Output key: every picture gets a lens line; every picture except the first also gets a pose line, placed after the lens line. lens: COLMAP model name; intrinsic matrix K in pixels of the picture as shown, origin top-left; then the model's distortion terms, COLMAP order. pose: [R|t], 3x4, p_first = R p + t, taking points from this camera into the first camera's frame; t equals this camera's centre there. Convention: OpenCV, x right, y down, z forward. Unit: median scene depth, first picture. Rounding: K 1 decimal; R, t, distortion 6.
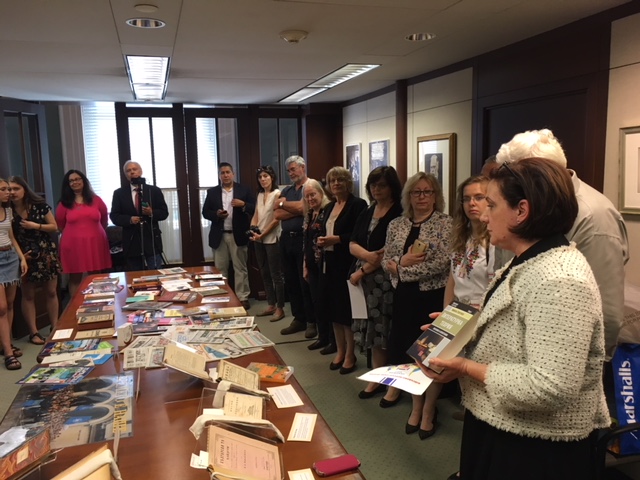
lens RADIAL K [[543.5, 0, 321.1], [0, 543.5, 239.3], [0, 0, 1]] dist [0.006486, -0.000890]
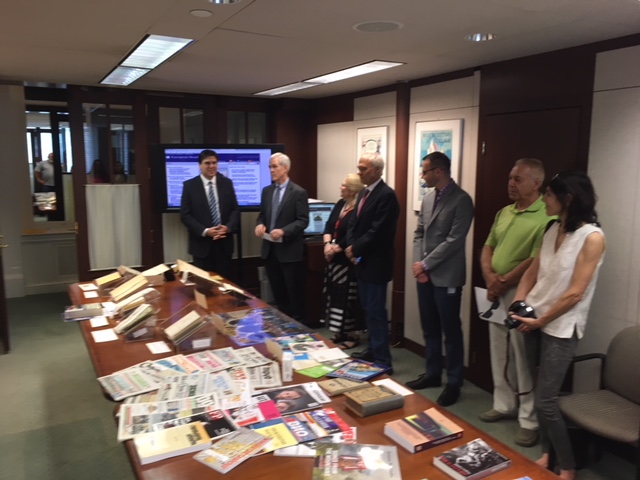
lens RADIAL K [[543.5, 0, 320.2], [0, 543.5, 239.4], [0, 0, 1]] dist [0.006486, -0.000890]
pose [[-0.981179, 0.036948, -0.189533, -0.336988], [-0.018143, 0.959542, 0.280981, -0.315671], [0.192246, 0.279131, -0.940812, 2.247573]]
